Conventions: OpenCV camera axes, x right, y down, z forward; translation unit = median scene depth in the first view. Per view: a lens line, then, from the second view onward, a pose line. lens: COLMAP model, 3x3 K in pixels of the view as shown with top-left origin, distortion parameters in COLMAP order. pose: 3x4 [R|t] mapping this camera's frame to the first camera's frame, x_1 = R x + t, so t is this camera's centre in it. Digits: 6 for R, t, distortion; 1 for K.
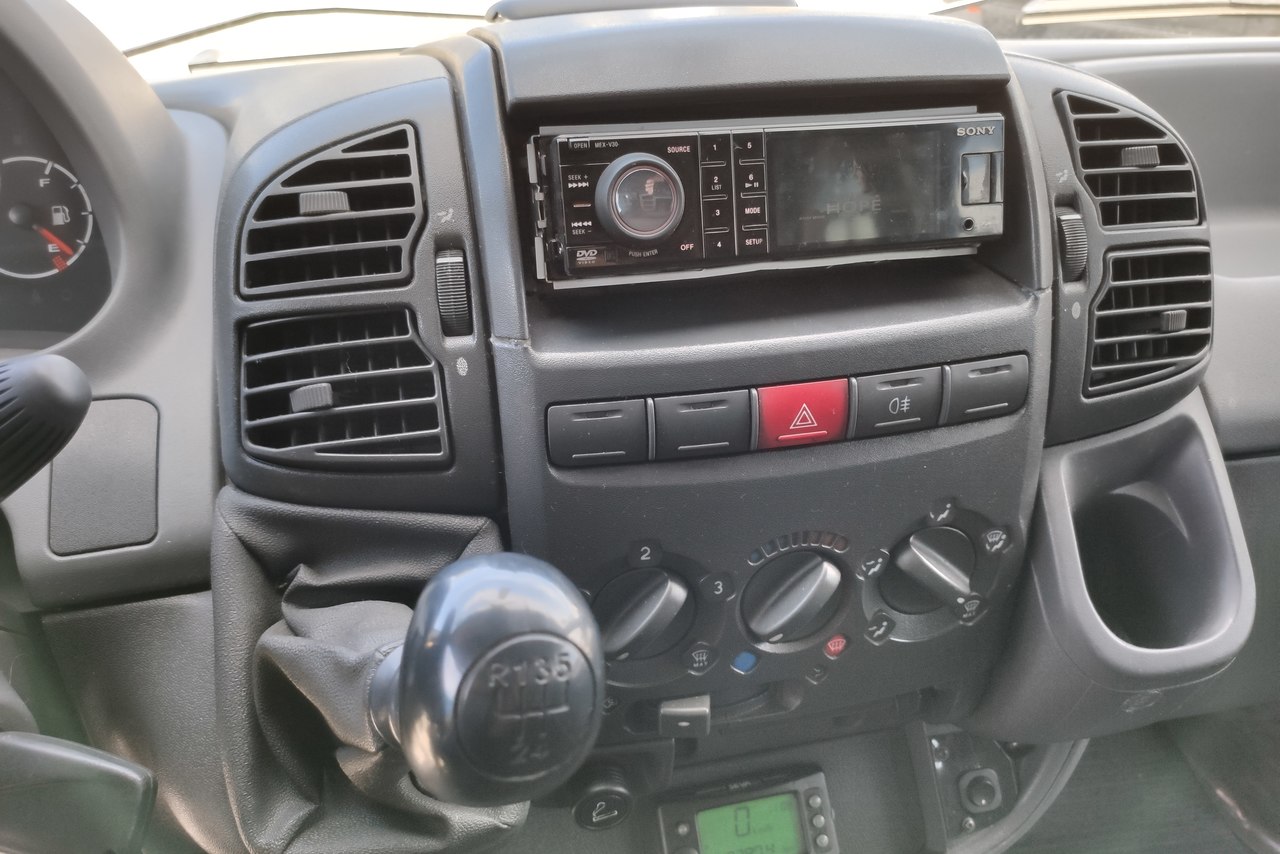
lens RADIAL K [[976.4, 0, 644.9], [0, 976.4, 433.4], [0, 0, 1]] dist [0.077439, -0.124264]
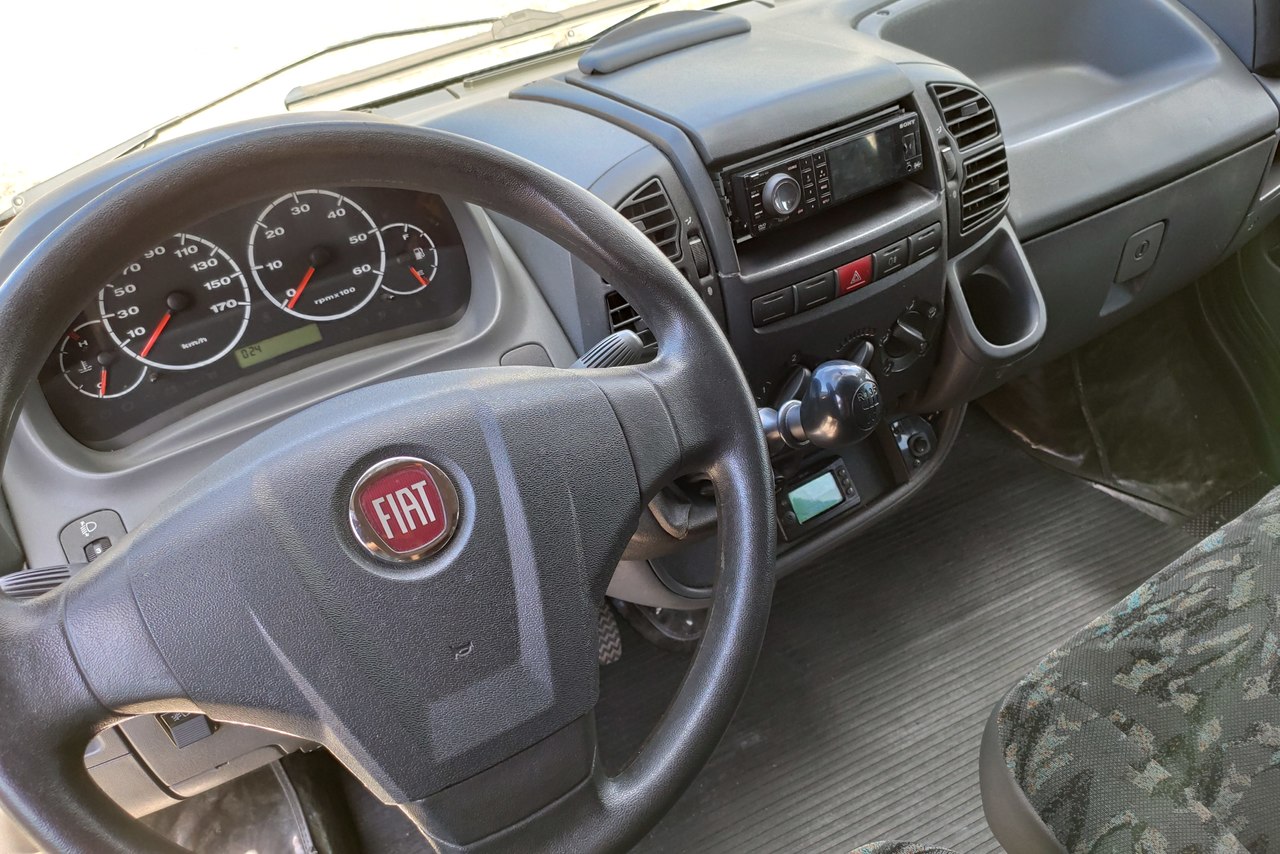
lens RADIAL K [[949.8, 0, 640.0], [0, 949.8, 427.0], [0, 0, 1]] dist [0.061487, -0.104814]
pose [[0.949032, -0.253830, 0.186837, -0.680247], [0.216386, 0.955745, 0.199320, -0.198309], [-0.229162, -0.148732, 0.961958, -0.841515]]
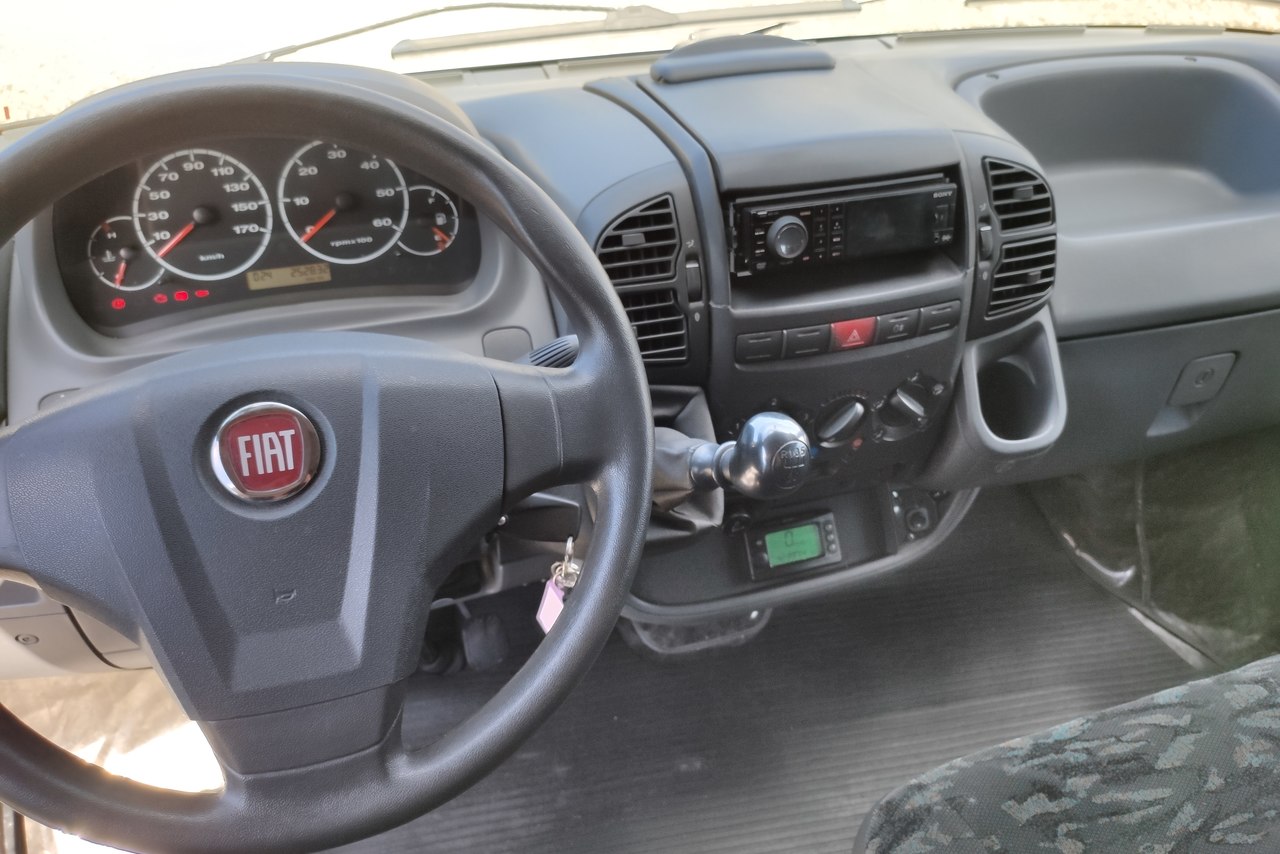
lens RADIAL K [[949.3, 0, 637.4], [0, 949.3, 432.8], [0, 0, 1]] dist [0.067820, -0.123452]
pose [[0.997724, -0.021159, 0.064026, -0.391063], [0.008286, 0.980770, 0.194991, -0.193241], [-0.066921, -0.194017, 0.978713, -0.896783]]
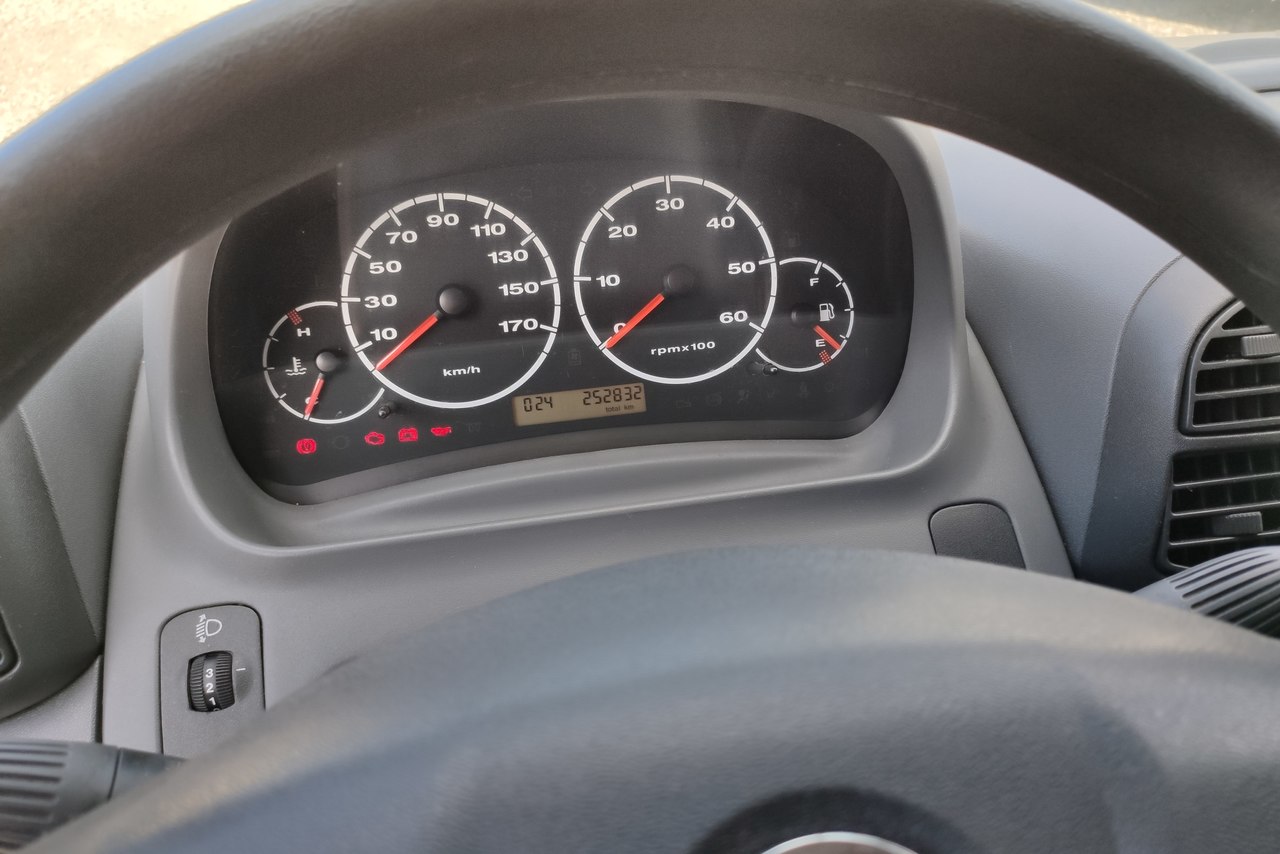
lens RADIAL K [[992.7, 0, 662.4], [0, 992.7, 459.1], [0, 0, 1]] dist [0.049851, -0.005436]
pose [[0.999298, 0.007783, -0.036635, -0.807776], [-0.004213, 0.995321, 0.096527, -0.182988], [0.037215, -0.096305, 0.994656, -0.112948]]
